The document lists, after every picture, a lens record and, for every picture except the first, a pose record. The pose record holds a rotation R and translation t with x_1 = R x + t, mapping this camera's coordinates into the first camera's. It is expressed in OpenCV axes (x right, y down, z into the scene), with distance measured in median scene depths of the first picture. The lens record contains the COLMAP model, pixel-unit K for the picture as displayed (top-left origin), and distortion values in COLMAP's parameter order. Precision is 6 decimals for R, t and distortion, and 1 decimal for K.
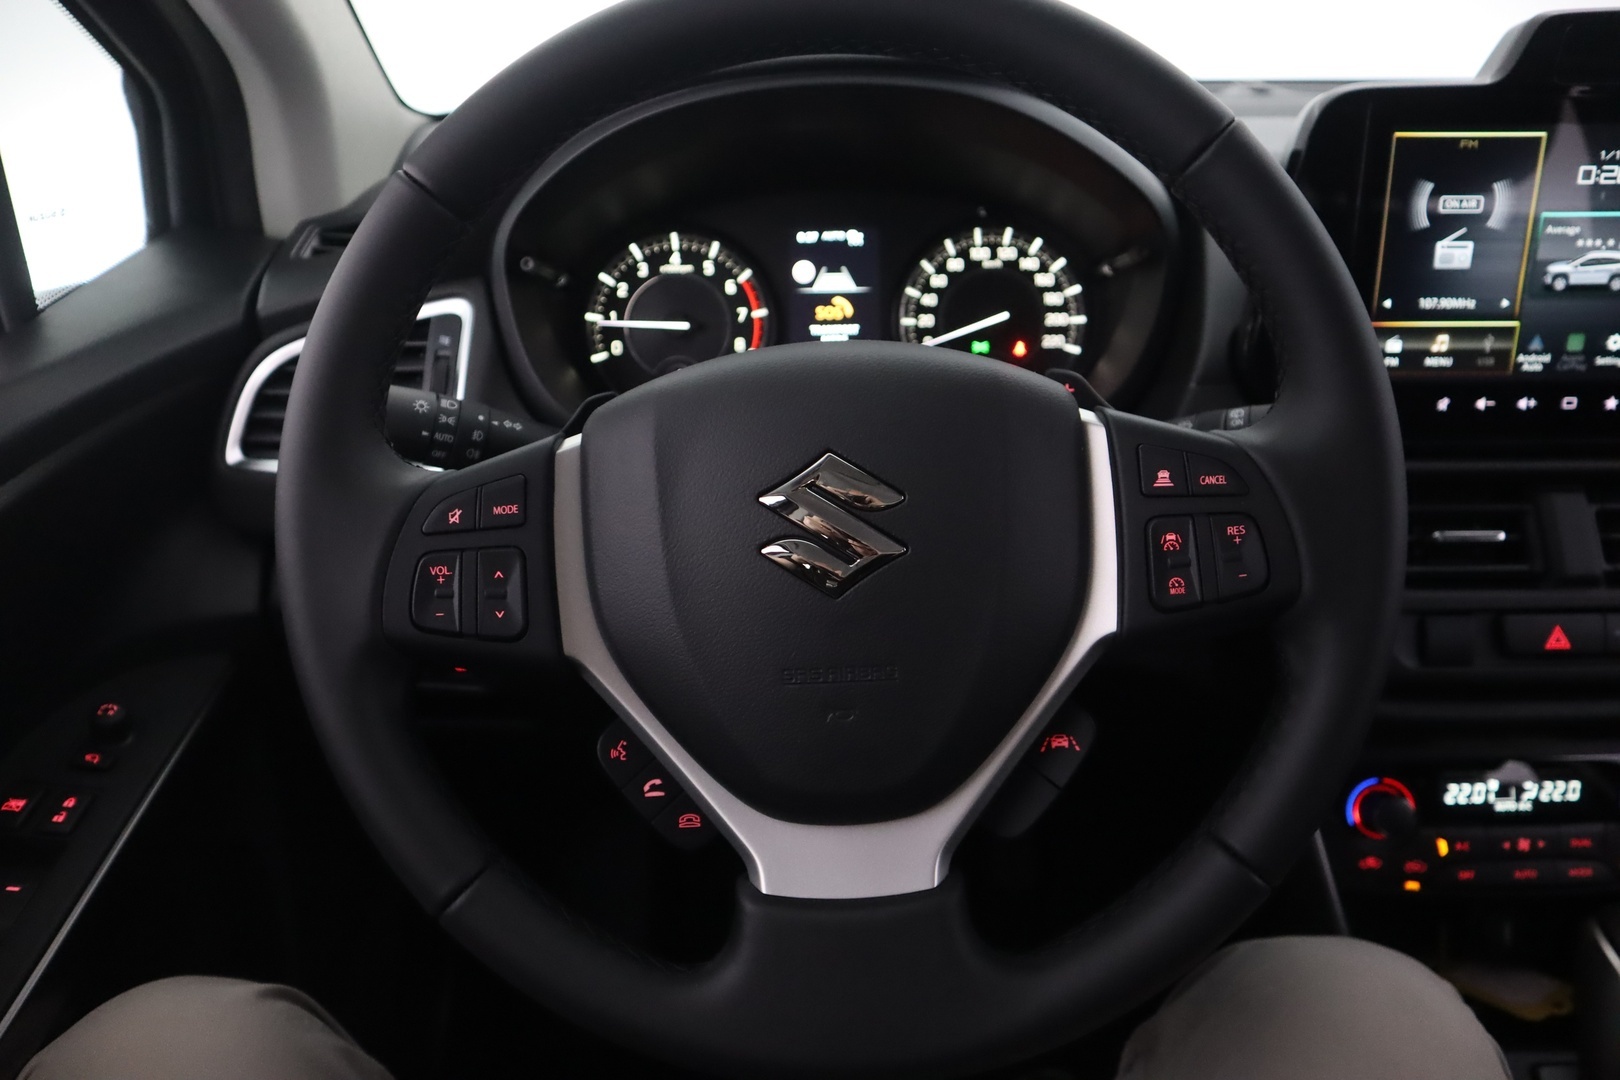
lens RADIAL K [[1169.0, 0, 810.0], [0, 1169.0, 540.0], [0, 0, 1]] dist [-0.166535, 0.202475]
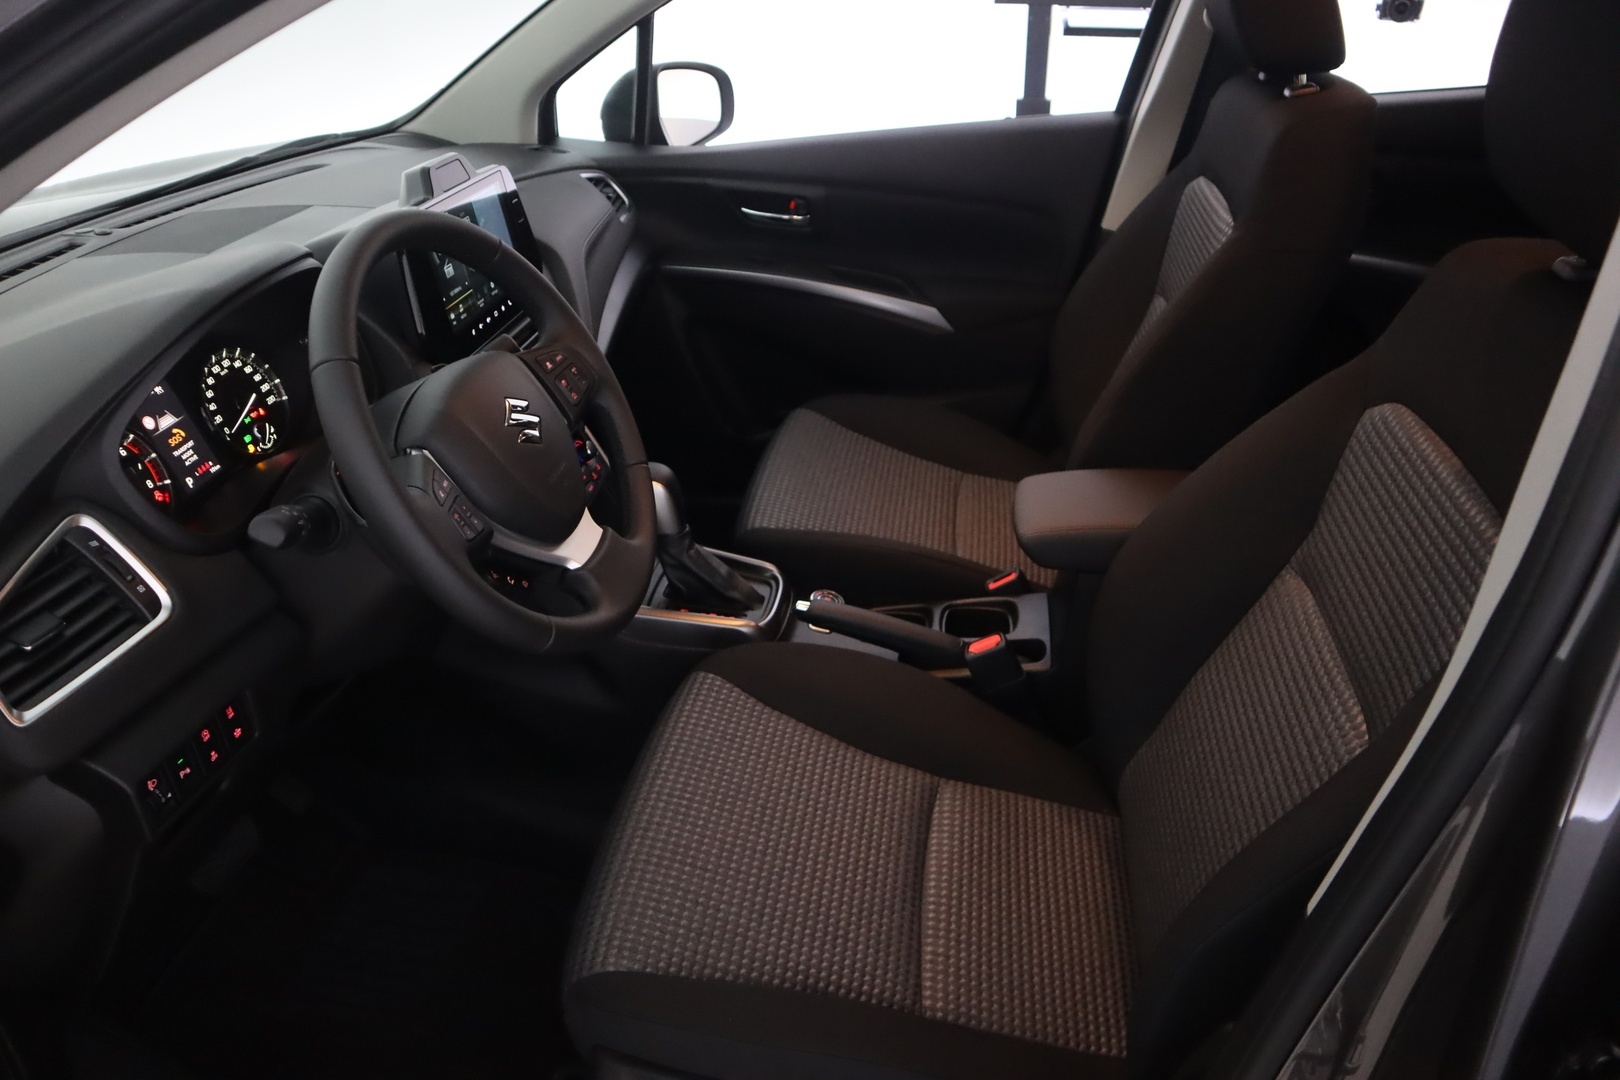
lens RADIAL K [[1169.0, 0, 810.0], [0, 1169.0, 540.0], [0, 0, 1]] dist [-0.166535, 0.202475]
pose [[0.173422, -0.475374, 0.862522, -1.191794], [0.479962, 0.805544, 0.347468, -0.210022], [-0.859977, 0.353719, 0.367861, -0.205649]]
